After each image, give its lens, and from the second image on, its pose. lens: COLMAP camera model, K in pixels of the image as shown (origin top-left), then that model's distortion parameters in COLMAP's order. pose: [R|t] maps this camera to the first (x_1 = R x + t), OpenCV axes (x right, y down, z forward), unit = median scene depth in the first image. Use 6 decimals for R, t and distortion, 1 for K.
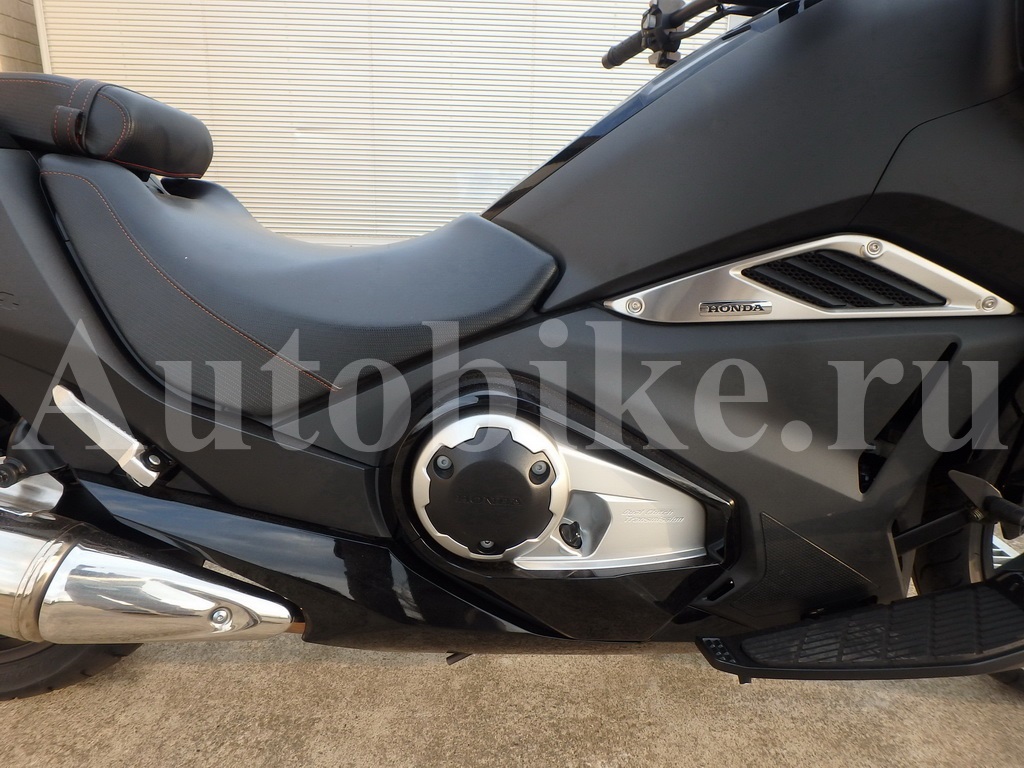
lens RADIAL K [[675.7, 0, 508.6], [0, 675.7, 368.8], [0, 0, 1]] dist [-0.026519, 0.005243]
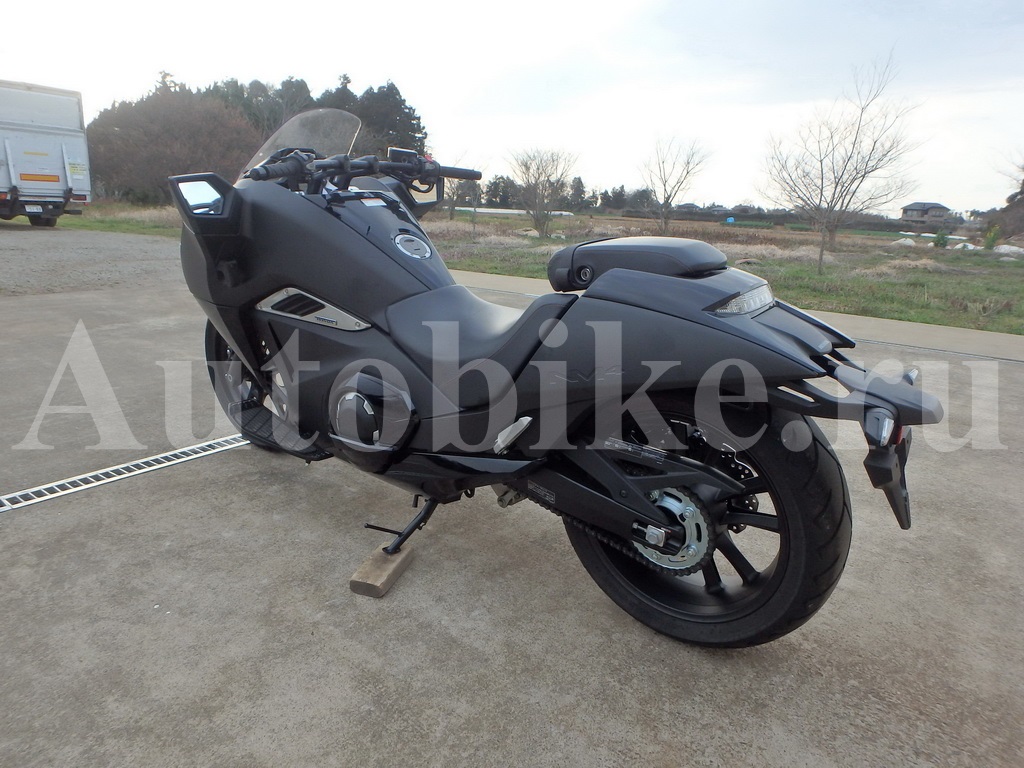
lens RADIAL K [[641.9, 0, 516.7], [0, 641.9, 386.7], [0, 0, 1]] dist [-0.040519, 0.013285]
pose [[-0.787513, -0.214347, 0.577822, -1.411223], [0.110864, 0.873005, 0.474944, -0.877254], [-0.606244, 0.438084, -0.663740, 2.357179]]
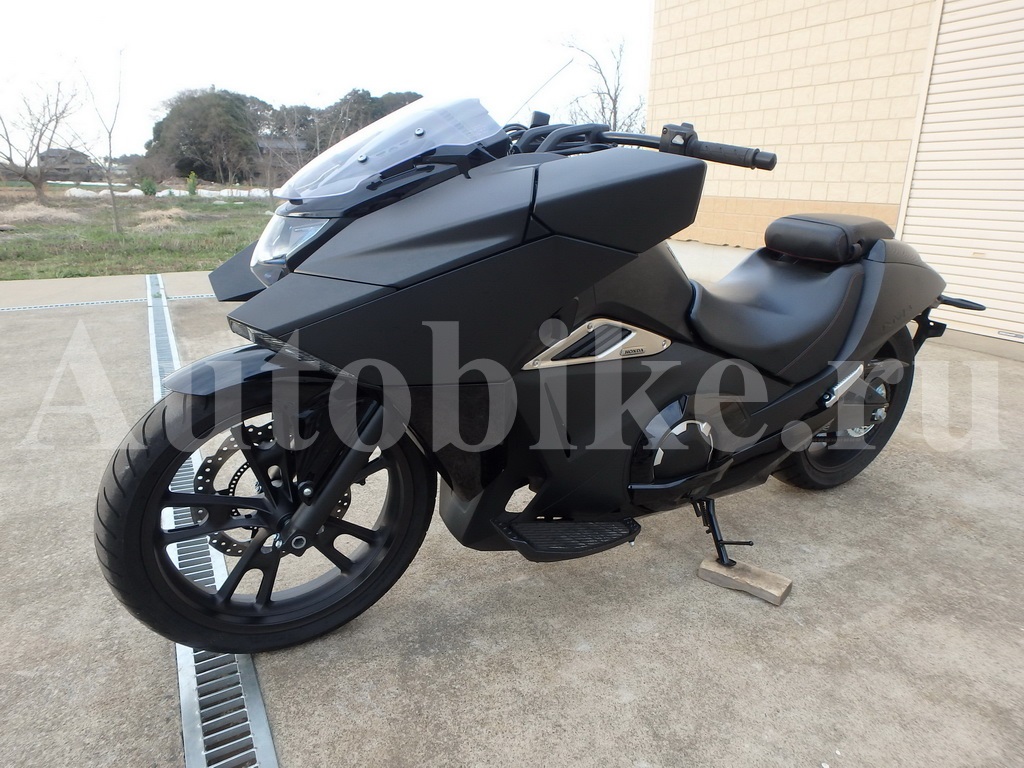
lens RADIAL K [[641.9, 0, 511.6], [0, 641.9, 383.8], [0, 0, 1]] dist [-0.040519, 0.013285]
pose [[-0.875165, 0.099497, -0.473484, 1.275802], [-0.173401, 0.849114, 0.498936, -0.808997], [0.451684, 0.518754, -0.725862, 2.303101]]
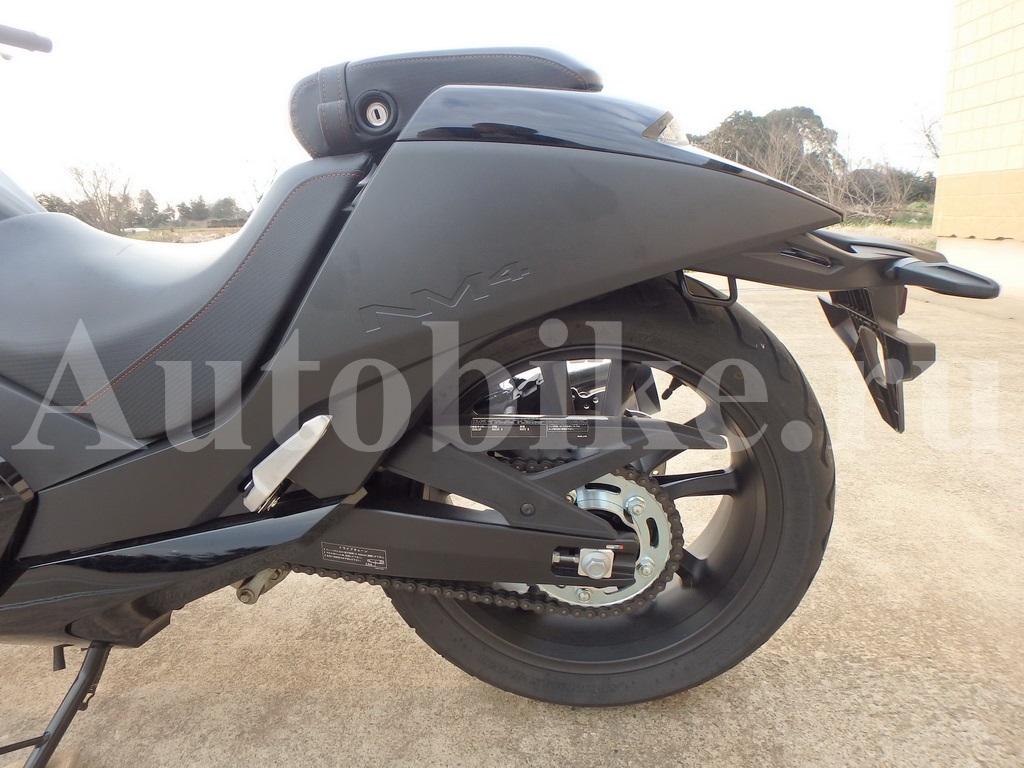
lens RADIAL K [[641.9, 0, 511.8], [0, 641.9, 376.7], [0, 0, 1]] dist [-0.040519, 0.013285]
pose [[-0.997782, -0.004501, 0.066417, -0.831337], [0.029268, 0.866443, 0.498418, -0.477385], [-0.059791, 0.499256, -0.864389, 1.947872]]
